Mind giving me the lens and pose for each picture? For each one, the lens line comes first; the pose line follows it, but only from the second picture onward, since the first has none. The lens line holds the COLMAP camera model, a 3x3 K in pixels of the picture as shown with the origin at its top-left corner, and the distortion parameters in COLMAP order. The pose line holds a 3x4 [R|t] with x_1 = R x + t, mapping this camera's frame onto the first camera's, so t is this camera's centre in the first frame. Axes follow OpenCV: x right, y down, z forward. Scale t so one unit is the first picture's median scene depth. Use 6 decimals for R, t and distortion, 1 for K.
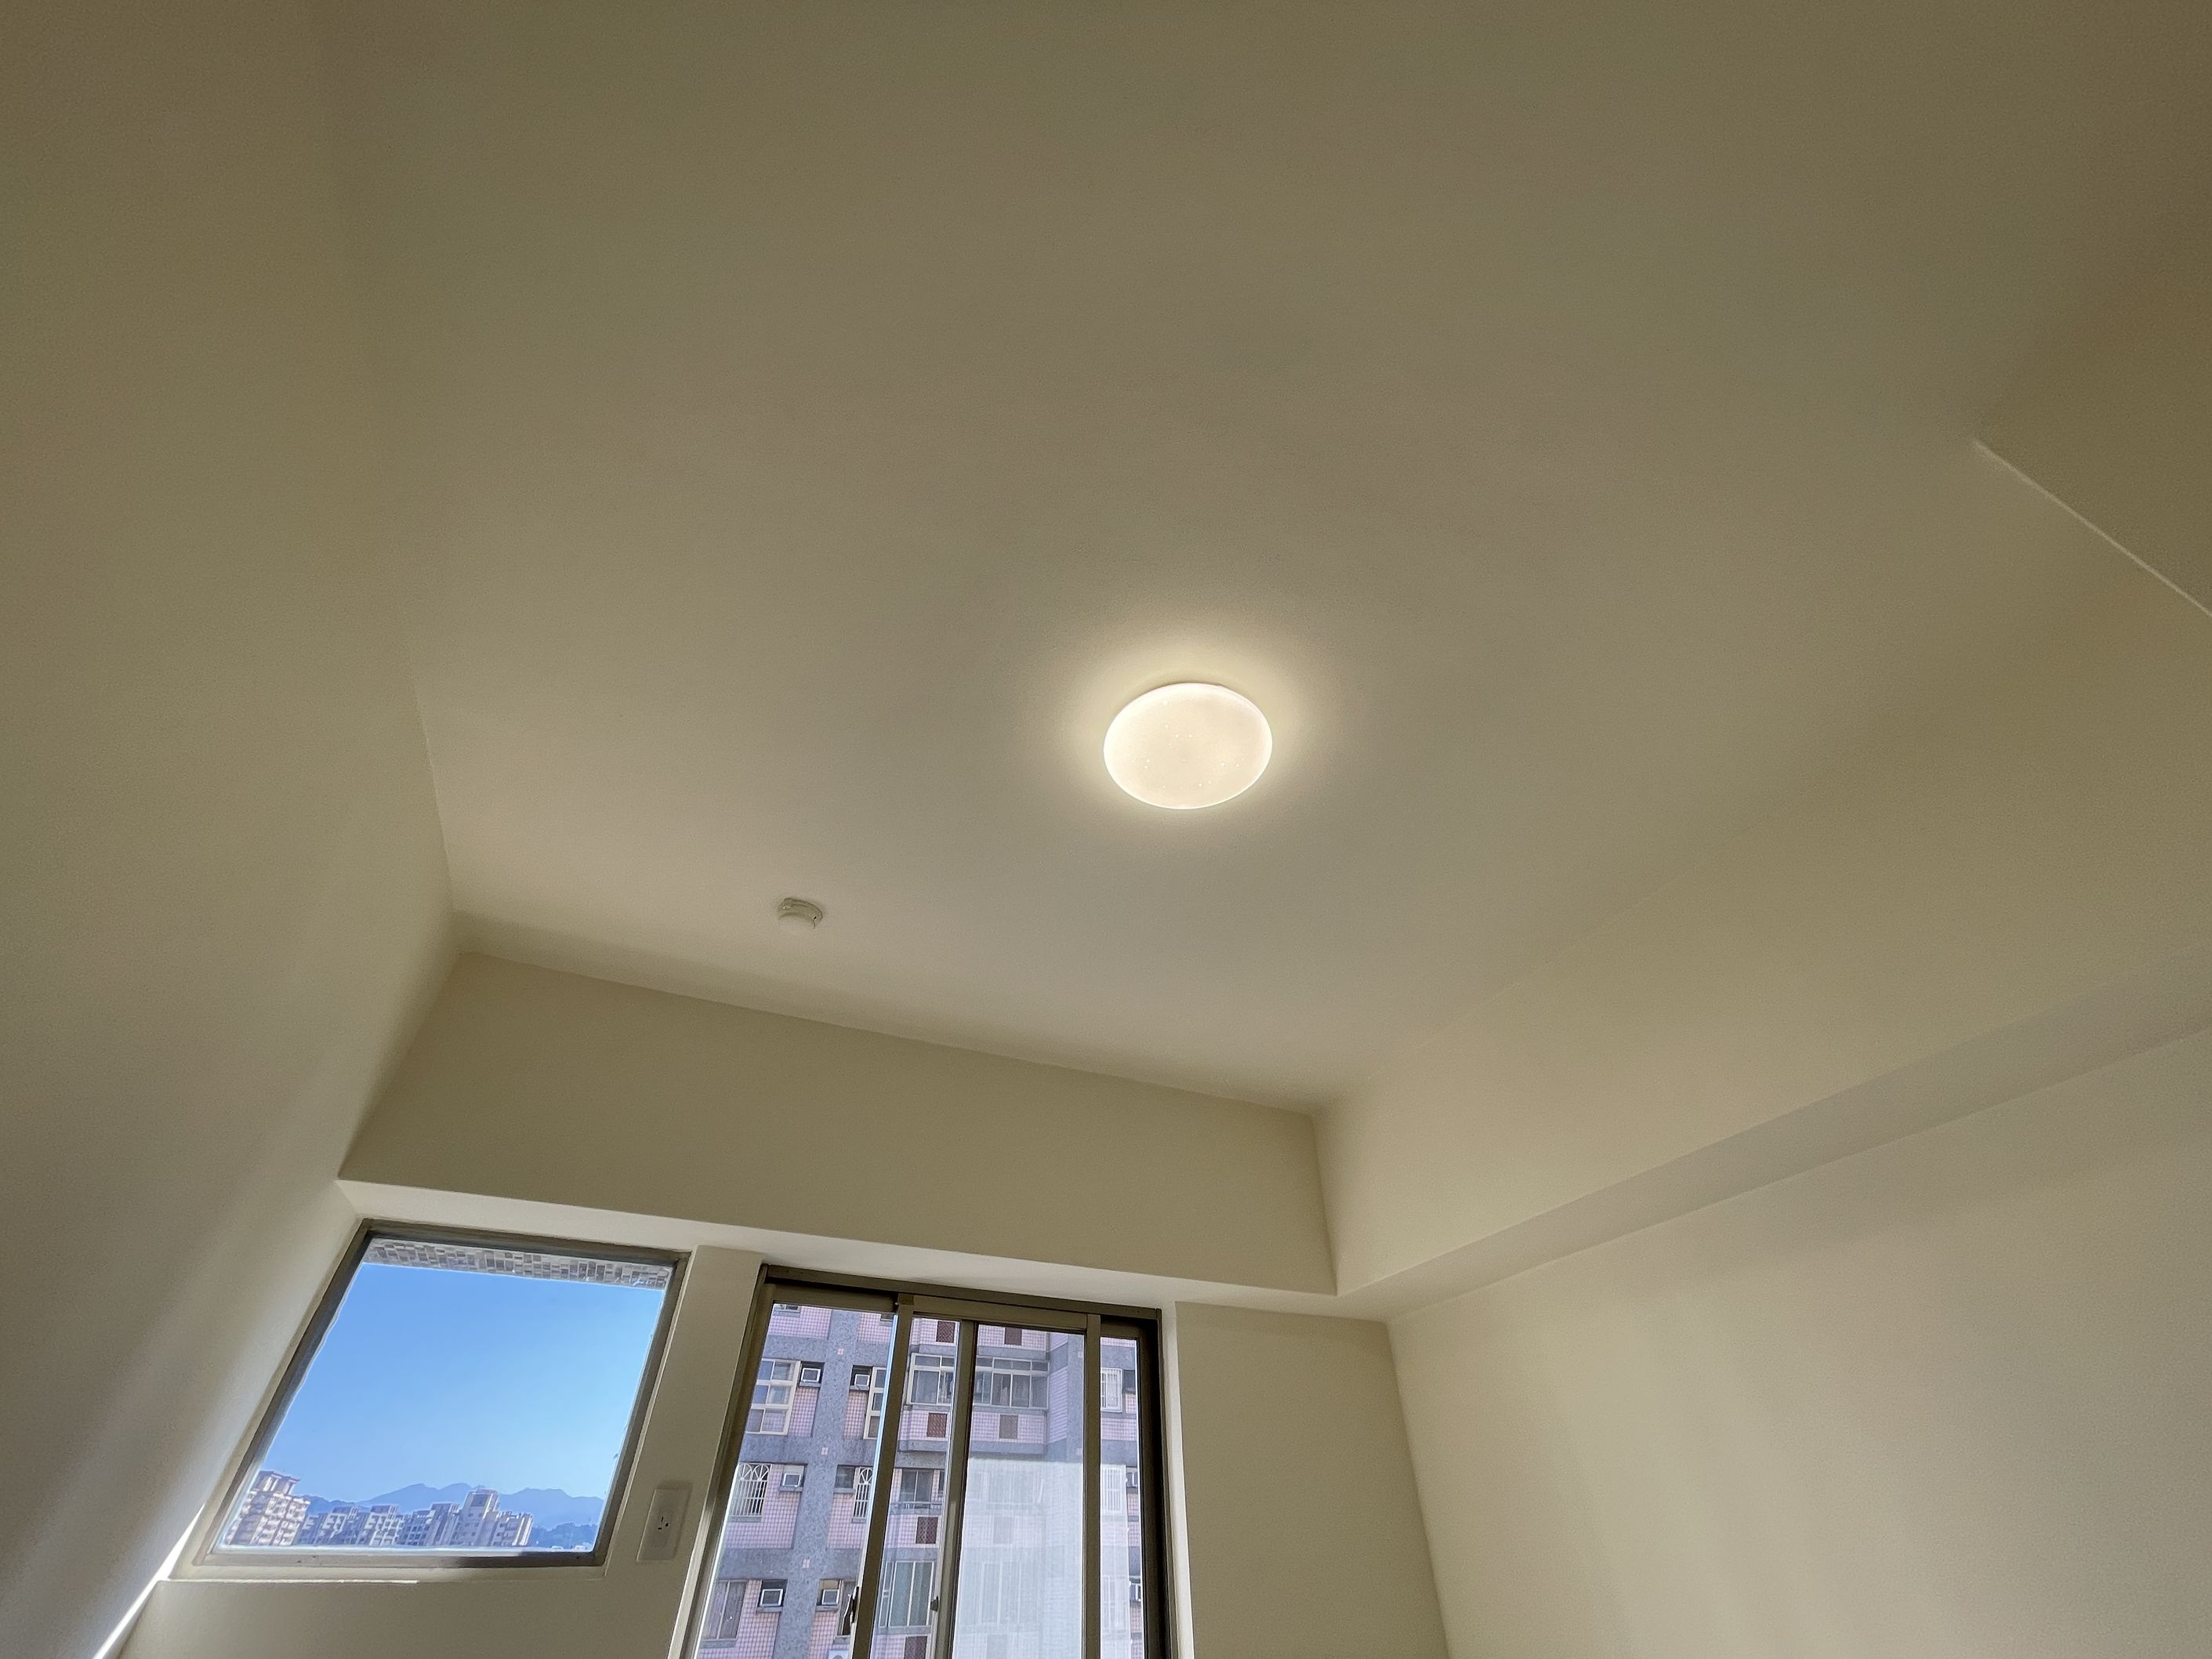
lens RADIAL K [[879.4, 0, 1106.0], [0, 879.4, 829.5], [0, 0, 1]] dist [0.000526, 0.000629]
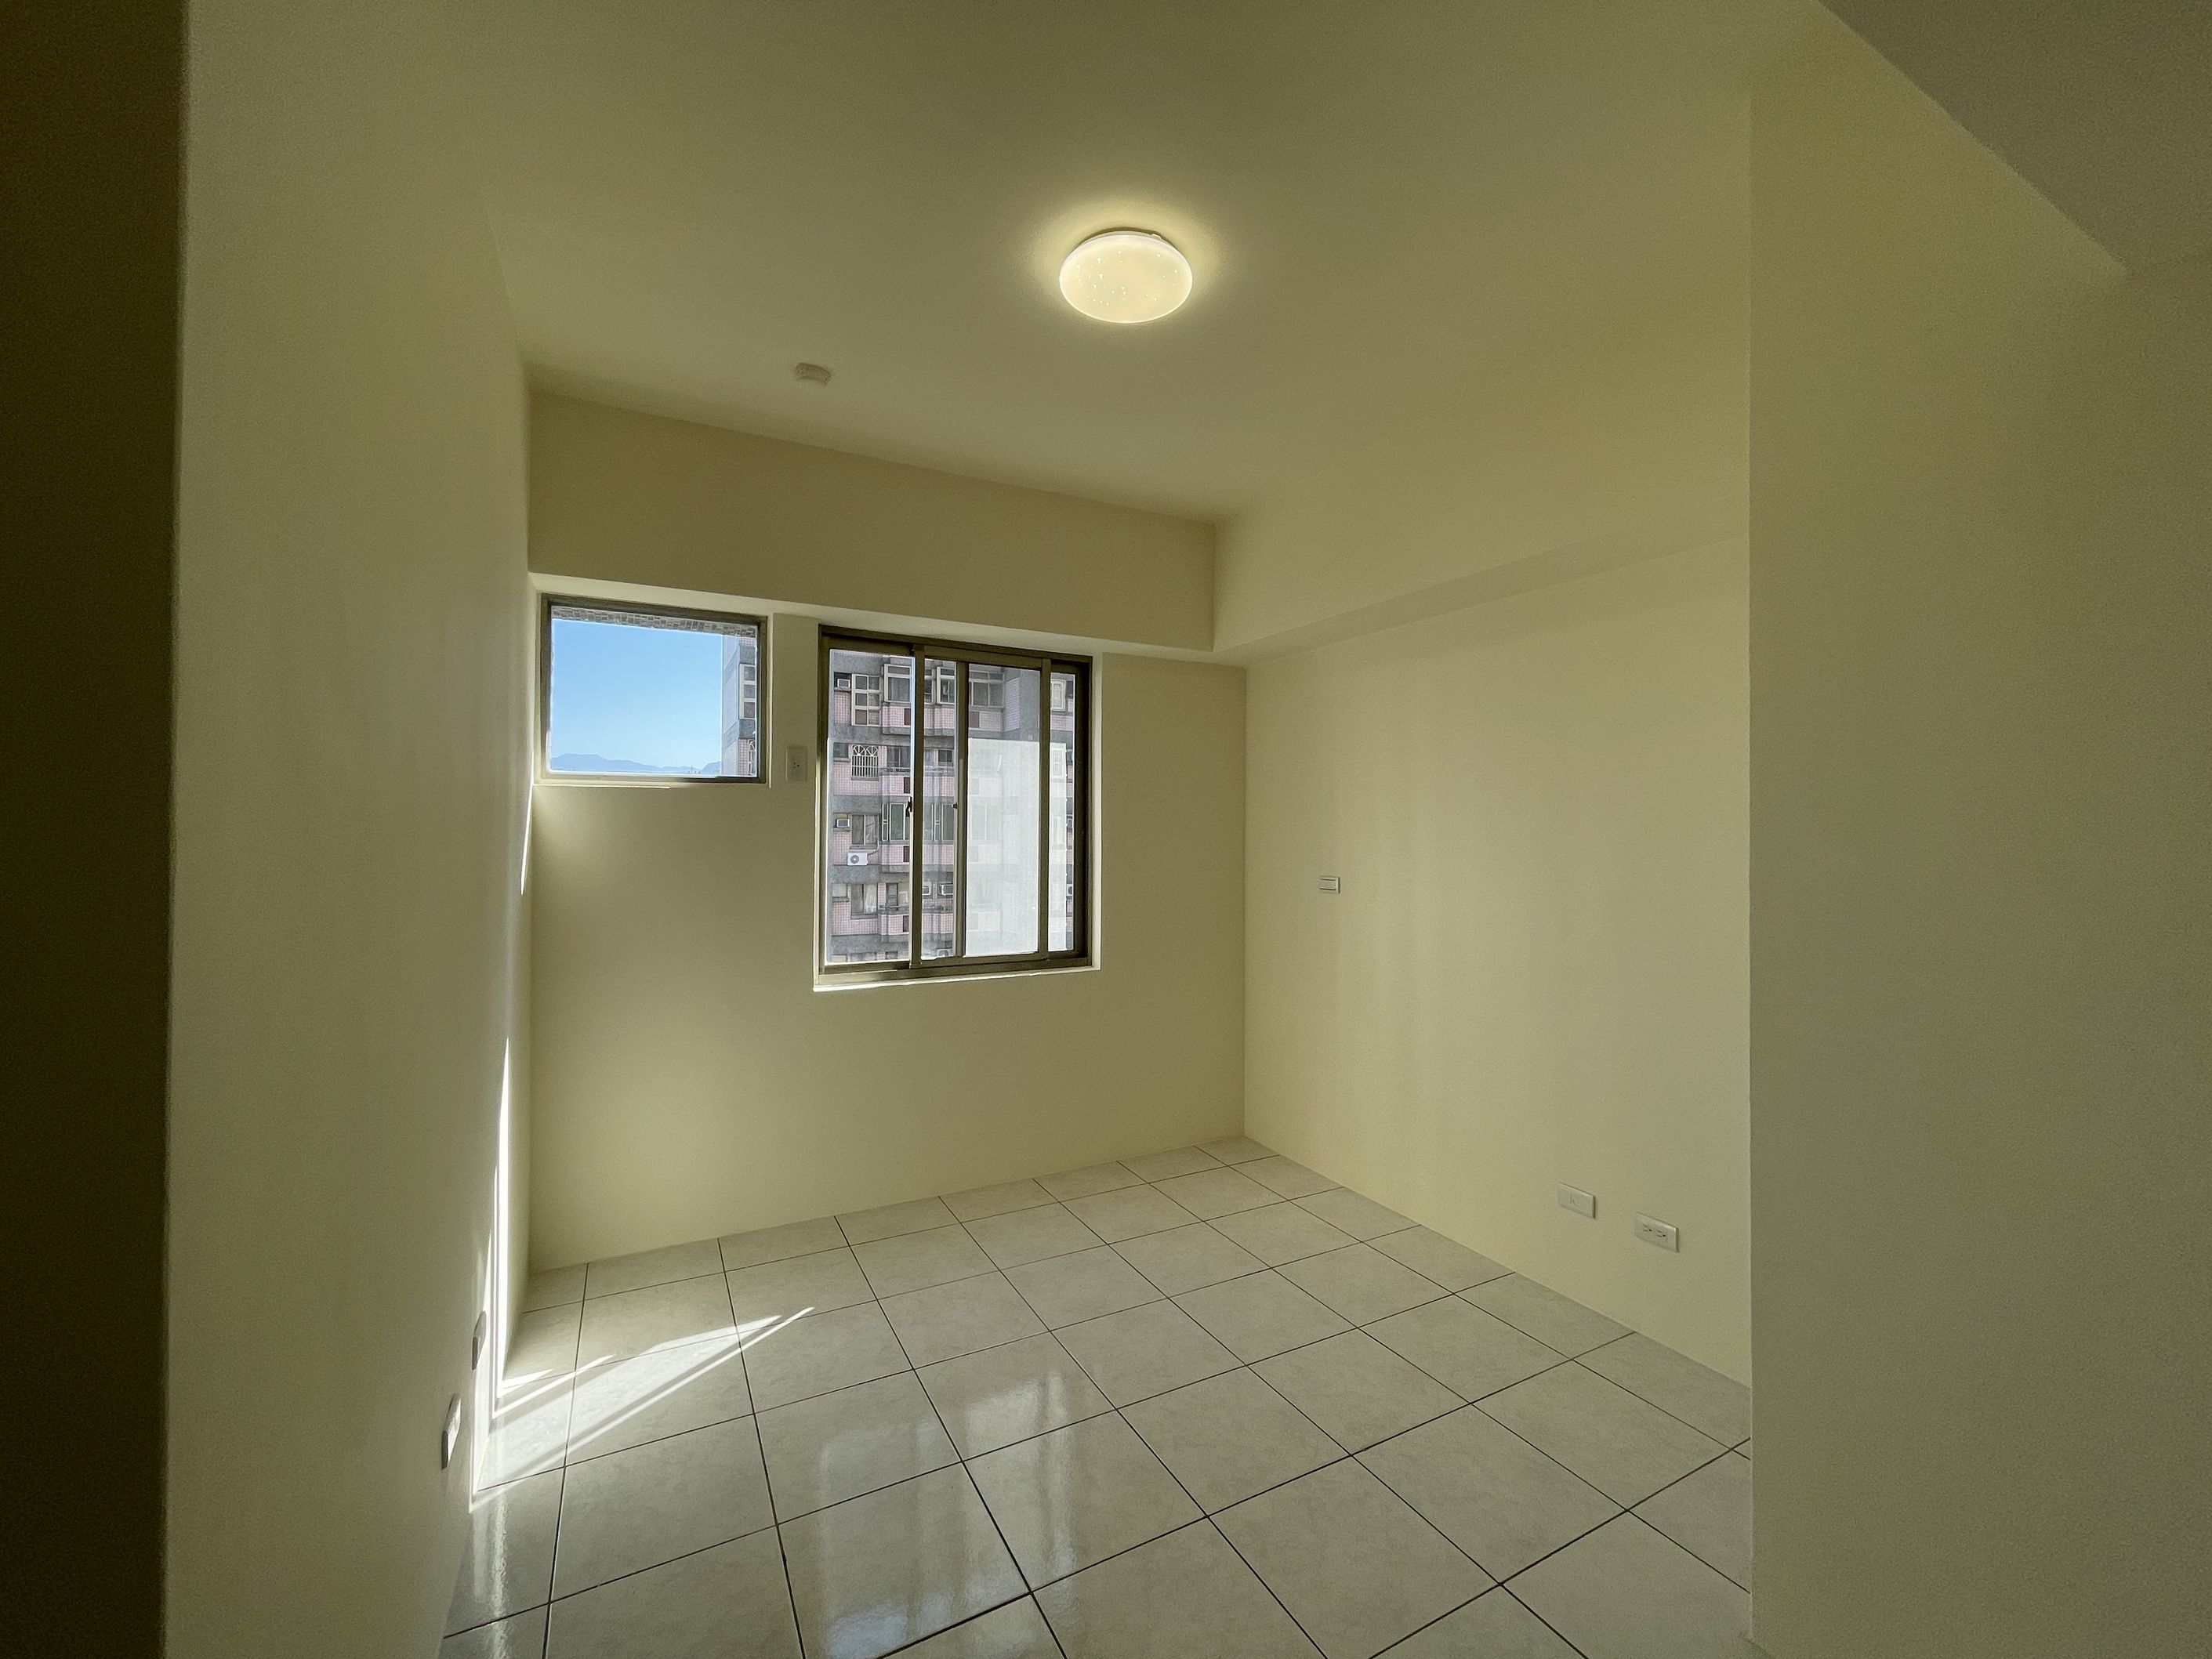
lens RADIAL K [[879.4, 0, 1106.0], [0, 879.4, 829.5], [0, 0, 1]] dist [0.000526, 0.000629]
pose [[0.997934, 0.011150, 0.063280, -0.004520], [-0.050089, 0.751847, 0.657433, -0.215452], [-0.040247, -0.659244, 0.750851, -0.310411]]
